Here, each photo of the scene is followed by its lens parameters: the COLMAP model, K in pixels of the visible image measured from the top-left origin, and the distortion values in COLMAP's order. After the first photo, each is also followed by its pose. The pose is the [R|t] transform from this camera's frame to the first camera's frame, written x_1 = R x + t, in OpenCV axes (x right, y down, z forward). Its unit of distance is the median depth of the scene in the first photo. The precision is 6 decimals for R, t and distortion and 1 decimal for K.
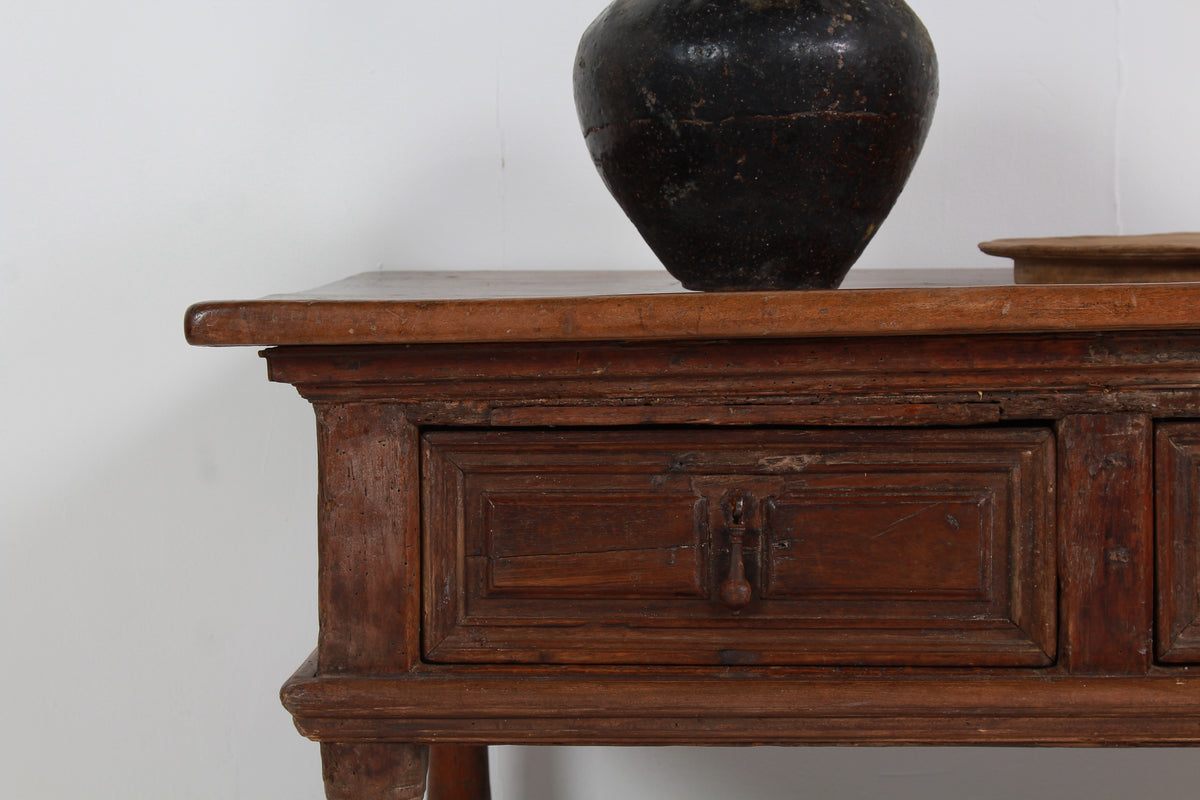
lens RADIAL K [[2545.7, 0, 608.3], [0, 2545.7, 411.0], [0, 0, 1]] dist [0.126004, 0.000000]
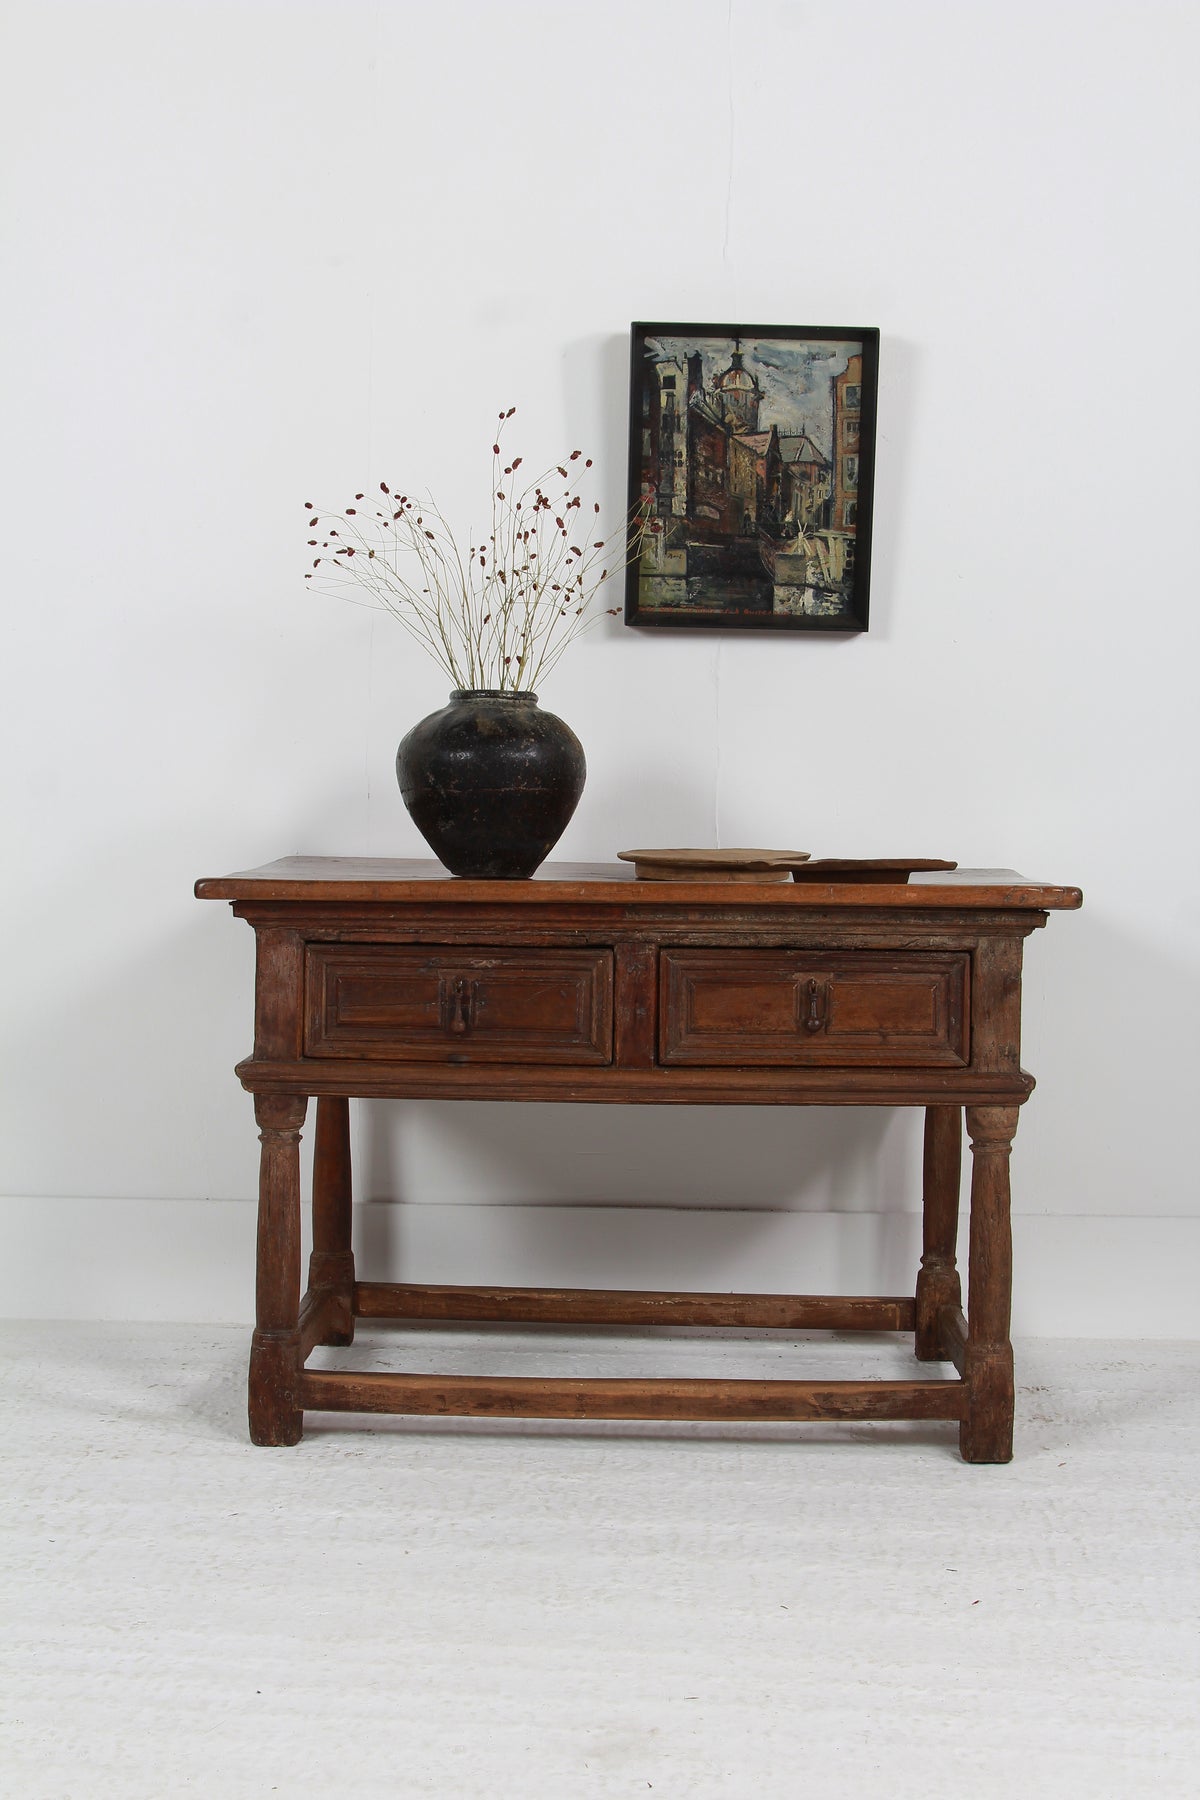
lens RADIAL K [[2556.7, 0, 590.7], [0, 2556.7, 918.2], [0, 0, 1]] dist [-0.046421, 0.000000]
pose [[0.999597, 0.025822, 0.011828, 0.130934], [-0.025627, 0.999538, -0.016369, 0.015686], [-0.012245, 0.016059, 0.999796, -1.064537]]
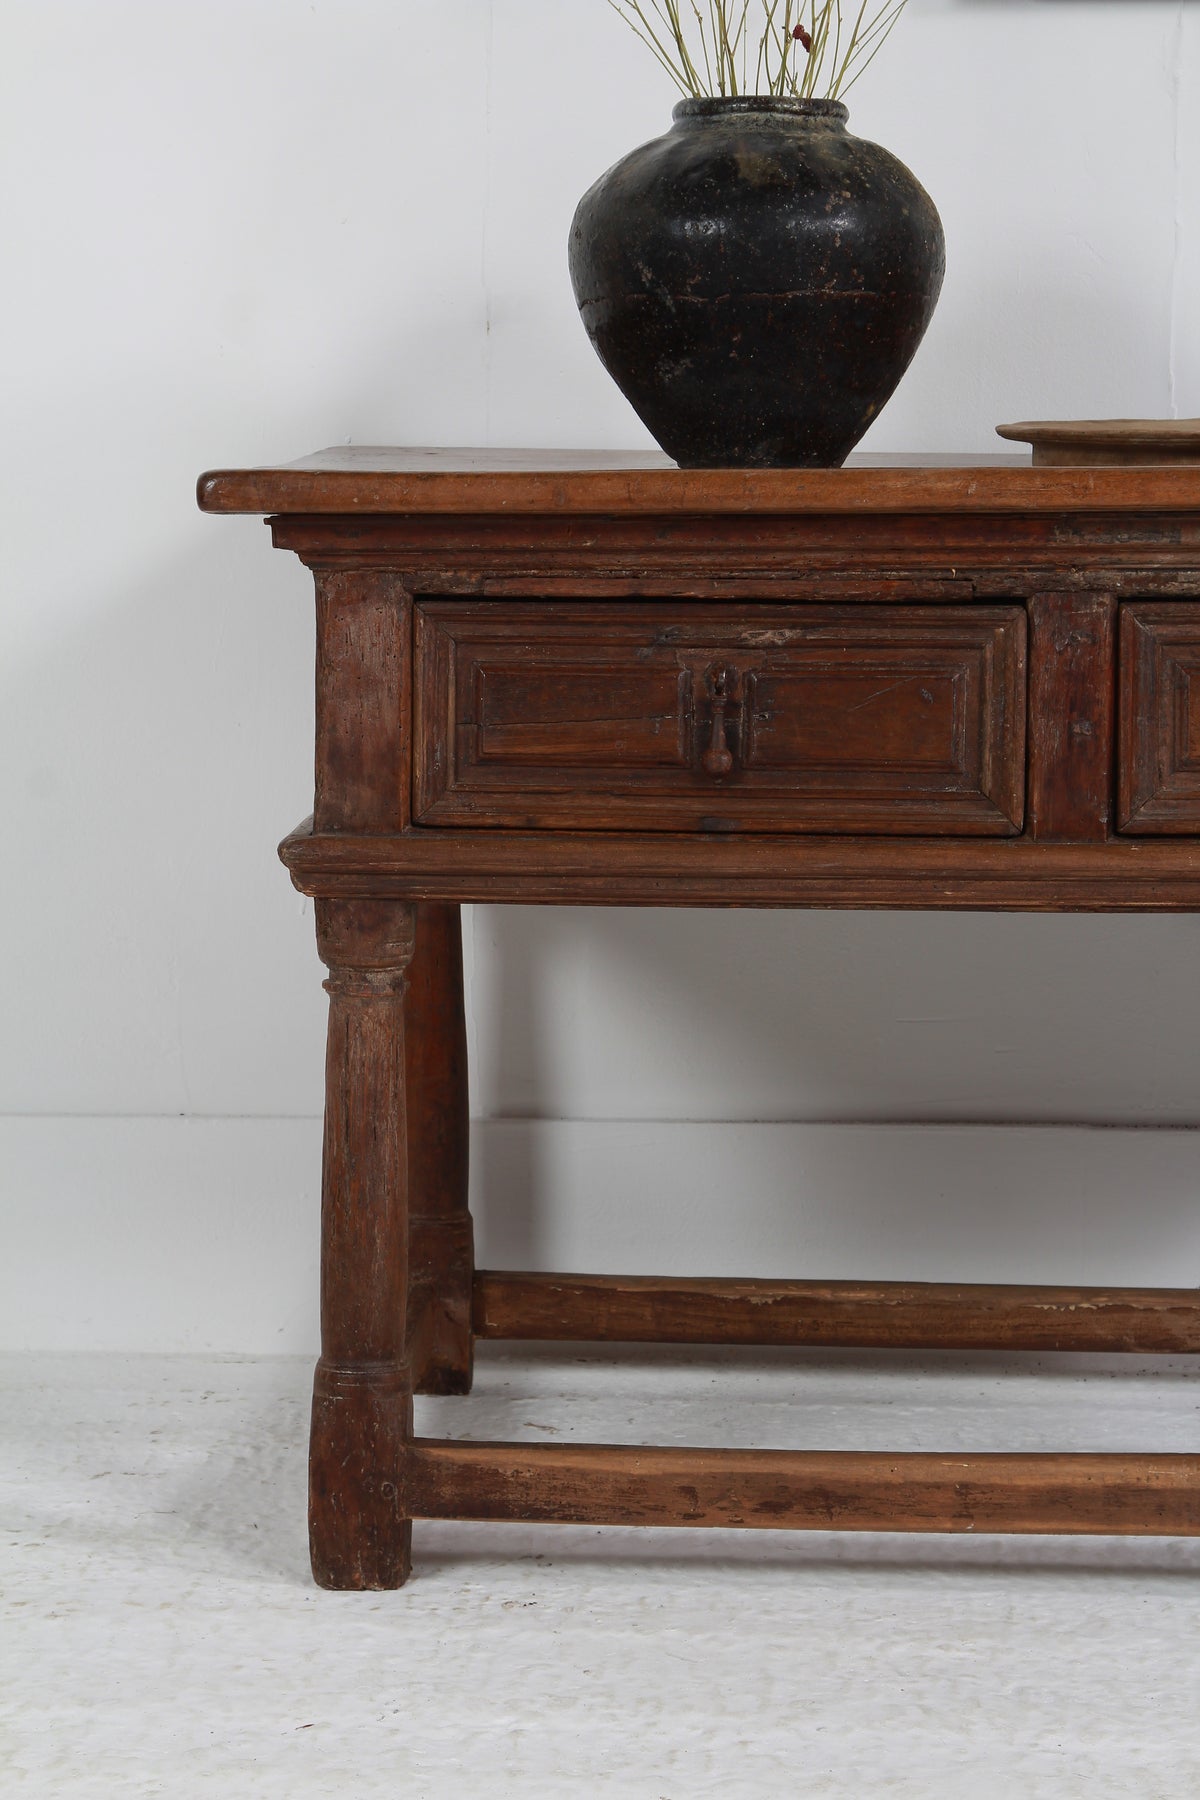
lens RADIAL K [[4574.5, 0, 588.8], [0, 4574.5, 905.2], [0, 0, 1]] dist [0.181168, 0.000000]
pose [[0.999840, 0.017090, -0.005197, 0.008487], [-0.016862, 0.999010, 0.041159, 0.054403], [0.005896, -0.041065, 0.999139, -0.870574]]
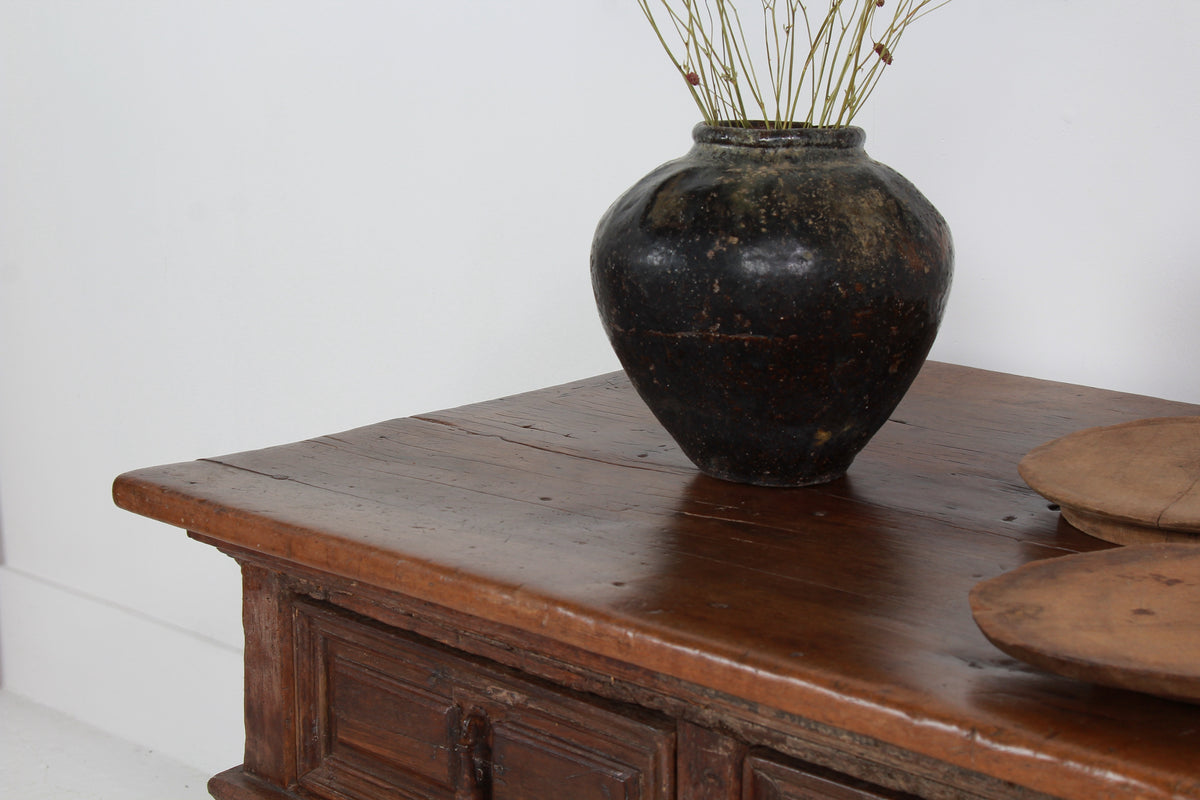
lens RADIAL K [[2173.1, 0, 593.5], [0, 2173.1, 407.1], [0, 0, 1]] dist [0.034009, 0.000000]
pose [[0.719242, 0.142092, -0.680074, 0.699164], [-0.036296, 0.985211, 0.167460, -0.252098], [0.693810, -0.095761, 0.713763, 0.390227]]
